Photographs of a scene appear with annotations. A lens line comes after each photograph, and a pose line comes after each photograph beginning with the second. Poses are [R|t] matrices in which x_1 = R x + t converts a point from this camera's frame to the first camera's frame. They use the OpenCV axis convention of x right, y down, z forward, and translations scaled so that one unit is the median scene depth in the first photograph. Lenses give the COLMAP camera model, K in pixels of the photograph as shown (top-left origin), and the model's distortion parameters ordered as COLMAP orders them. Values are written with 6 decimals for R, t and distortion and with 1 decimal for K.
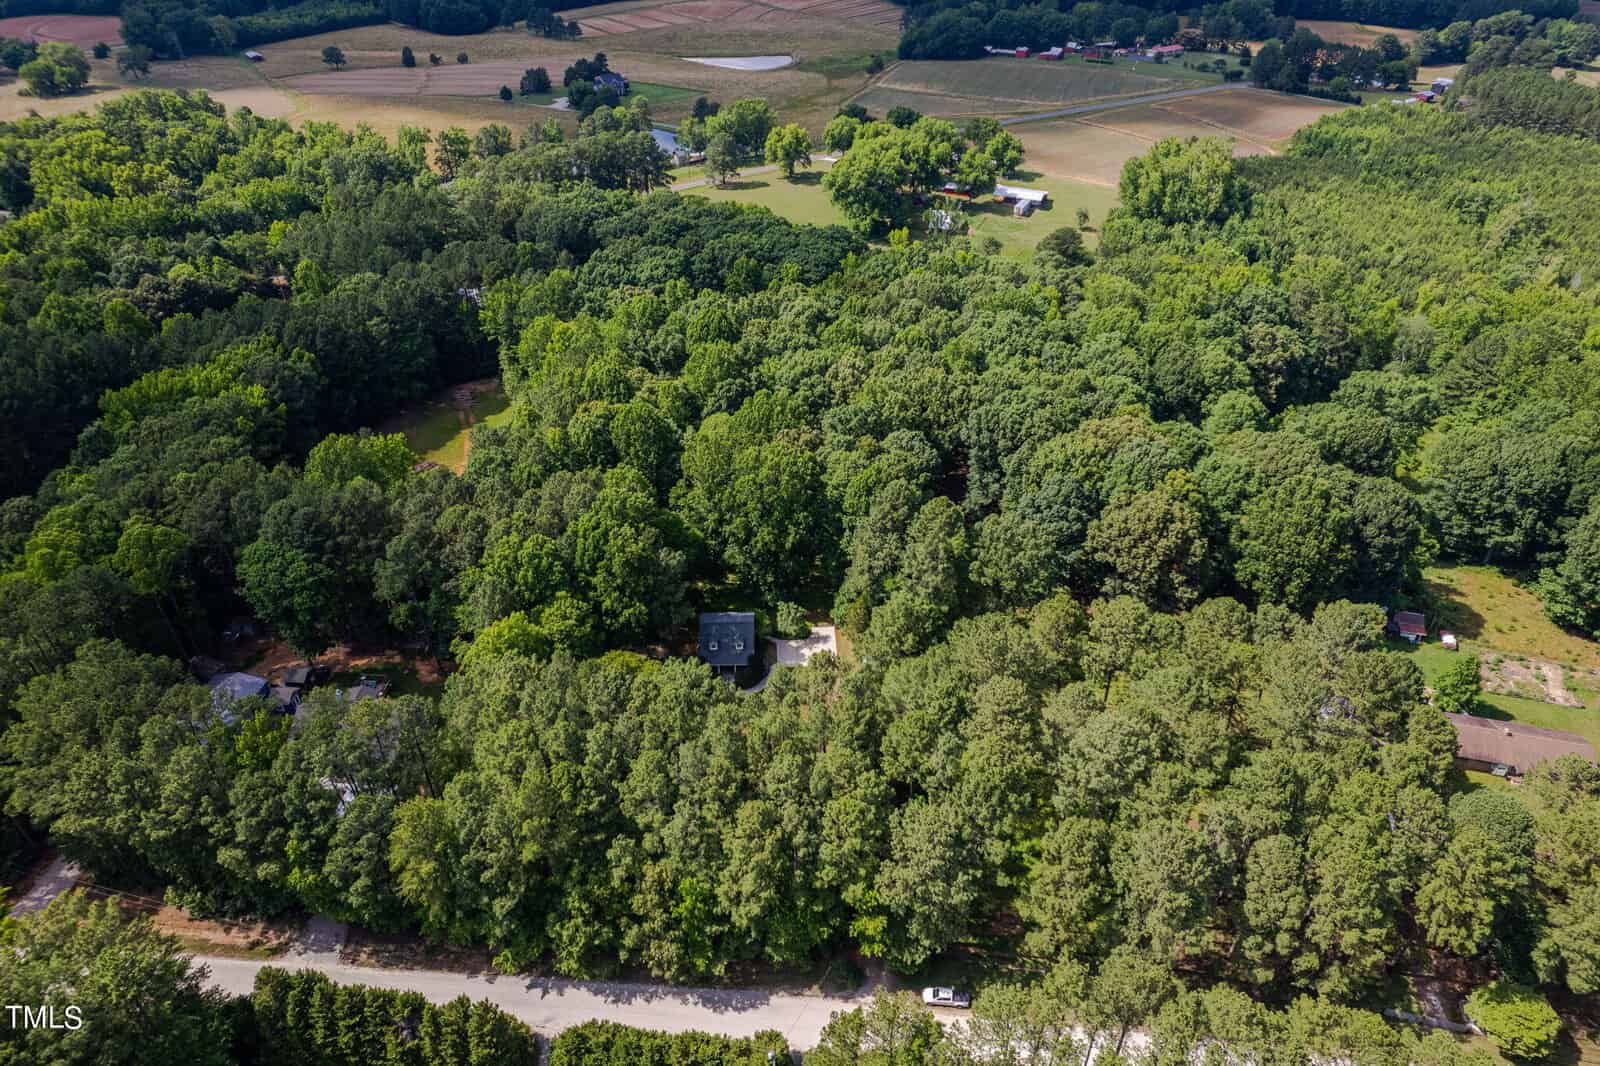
lens RADIAL K [[1011.8, 0, 803.7], [0, 1011.8, 534.0], [0, 0, 1]] dist [-0.087782, 0.078601]
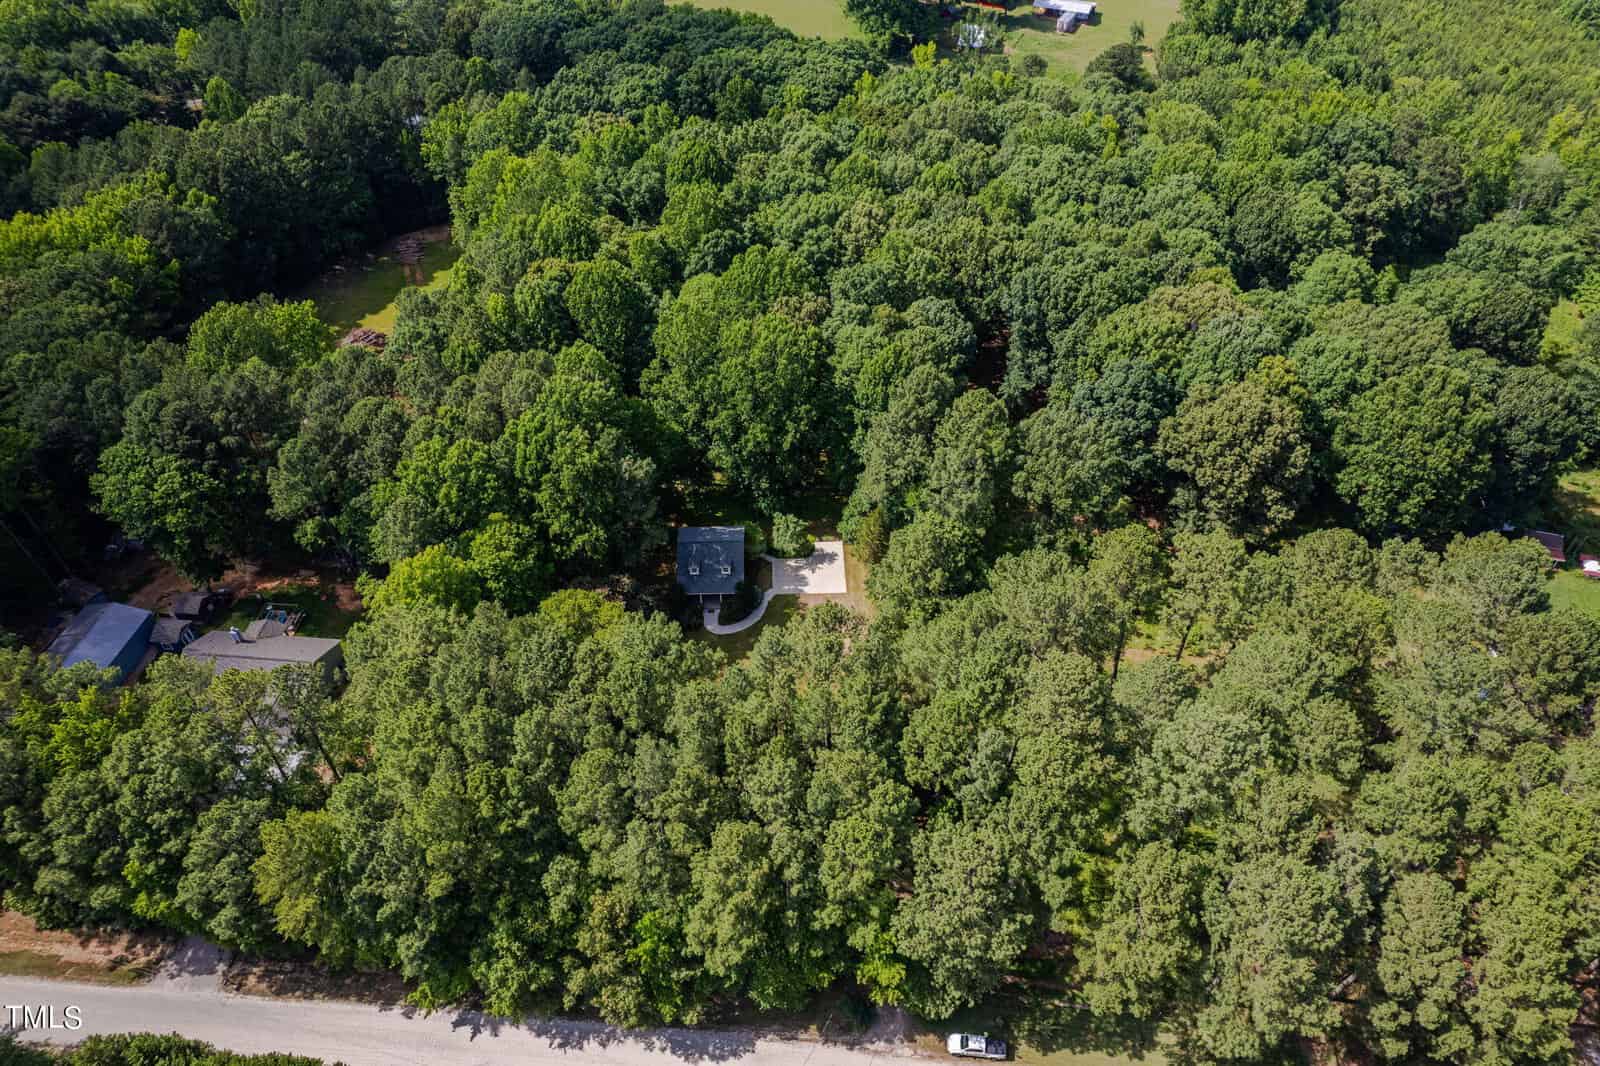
lens RADIAL K [[1011.8, 0, 803.7], [0, 1011.8, 534.0], [0, 0, 1]] dist [-0.087782, 0.078601]
pose [[0.999941, 0.007616, -0.007769, 0.005516], [-0.006345, 0.988323, 0.152239, -0.043519], [0.008838, -0.152181, 0.988313, 0.203077]]
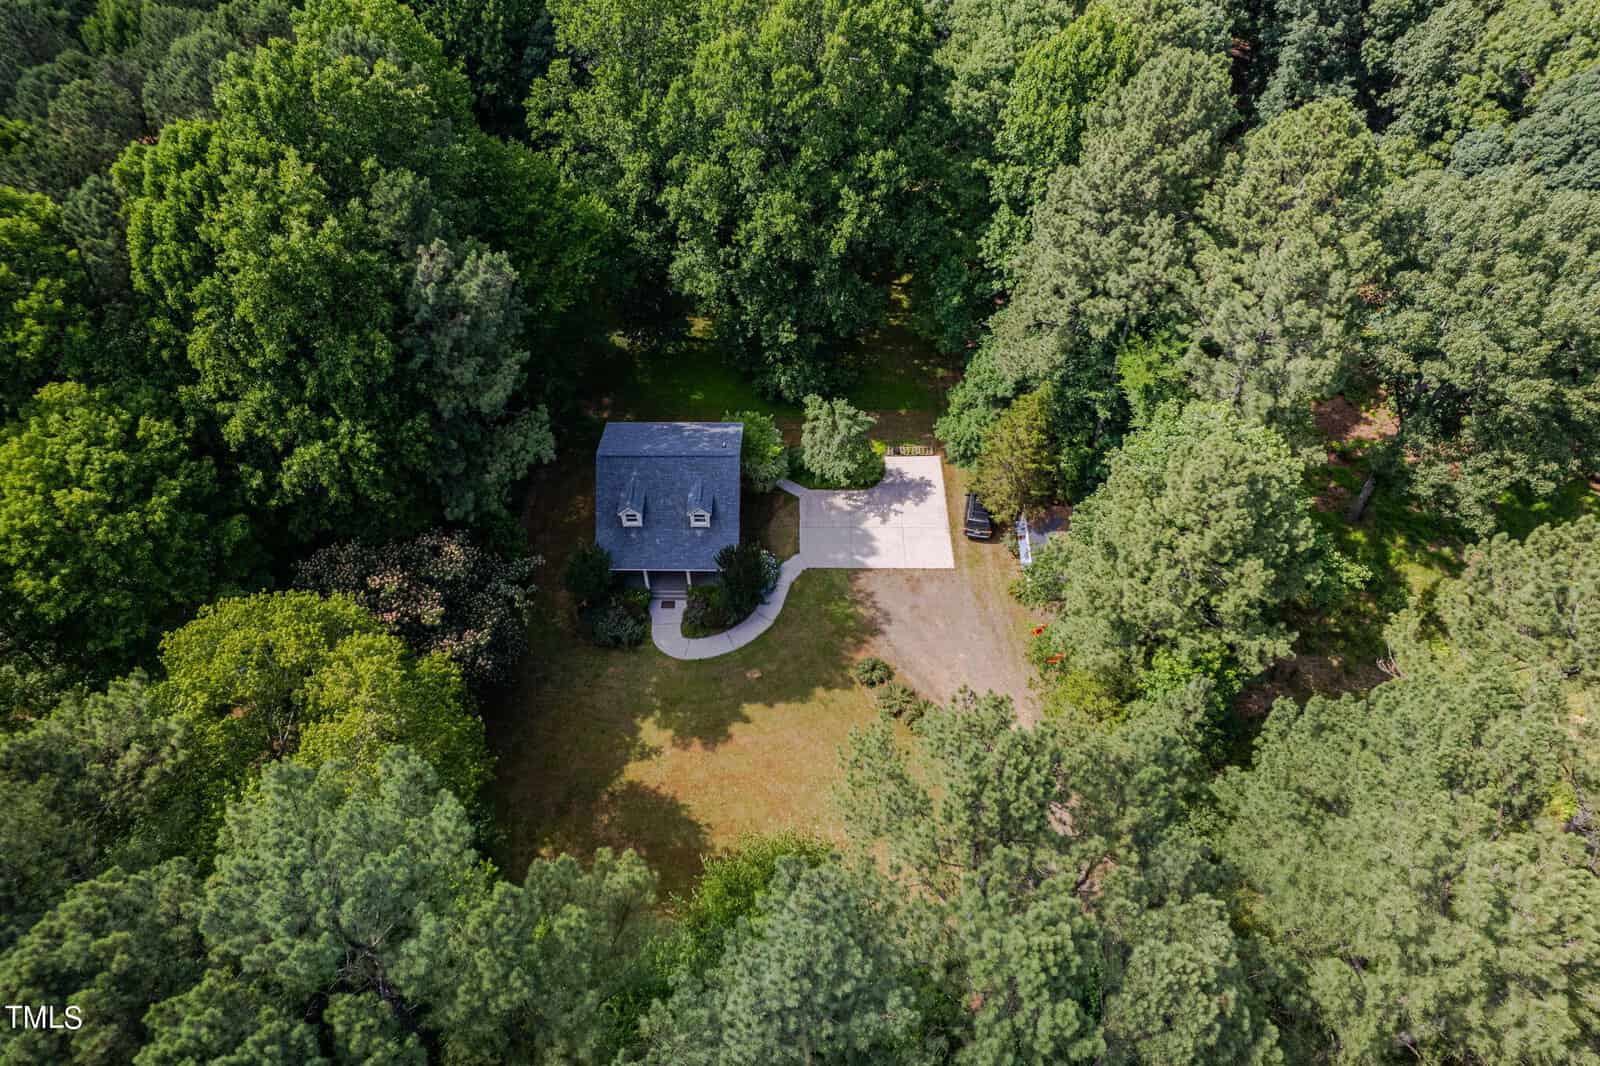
lens RADIAL K [[1011.8, 0, 803.7], [0, 1011.8, 534.0], [0, 0, 1]] dist [-0.087782, 0.078601]
pose [[0.999222, 0.032936, -0.021715, -0.017038], [-0.025981, 0.963617, 0.266020, 0.015888], [0.029686, -0.265248, 0.963723, 0.652614]]
